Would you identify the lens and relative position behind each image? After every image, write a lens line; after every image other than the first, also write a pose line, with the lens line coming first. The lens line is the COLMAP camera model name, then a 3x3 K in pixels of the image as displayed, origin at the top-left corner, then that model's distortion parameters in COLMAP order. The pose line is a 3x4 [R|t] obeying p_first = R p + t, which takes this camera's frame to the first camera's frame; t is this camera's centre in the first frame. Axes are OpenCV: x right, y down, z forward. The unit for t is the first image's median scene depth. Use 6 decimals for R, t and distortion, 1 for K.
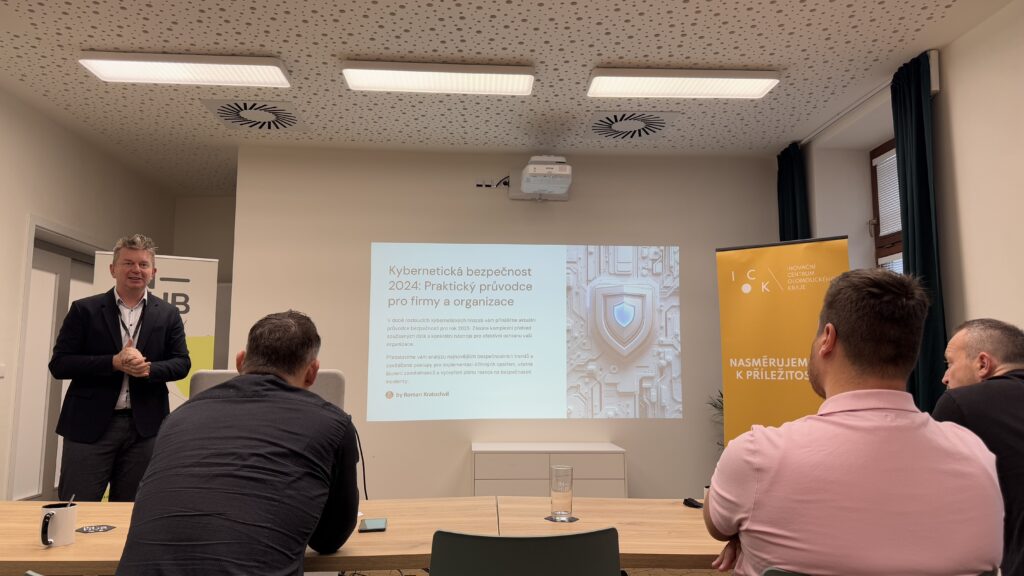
lens RADIAL K [[713.5, 0, 512.0], [0, 713.5, 288.0], [0, 0, 1]] dist [0.073515, -0.118150]
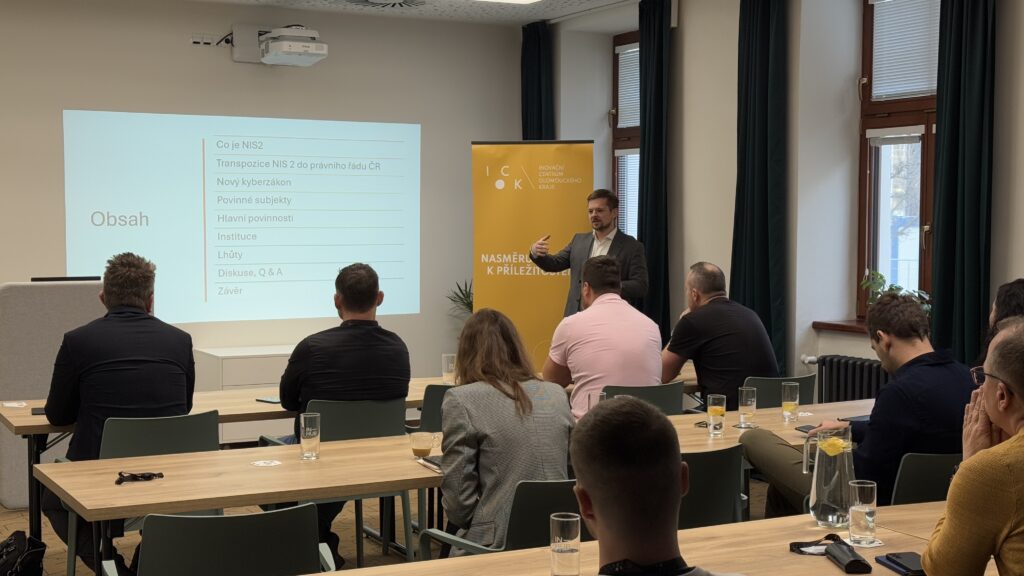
lens RADIAL K [[1427.5, 0, 512.0], [0, 1427.5, 288.0], [0, 0, 1]] dist [0.029866, 0.012130]
pose [[0.909962, -0.018502, 0.414278, -0.471789], [-0.051086, 0.986393, 0.156263, -0.164379], [-0.411532, -0.163358, 0.896636, -0.791062]]
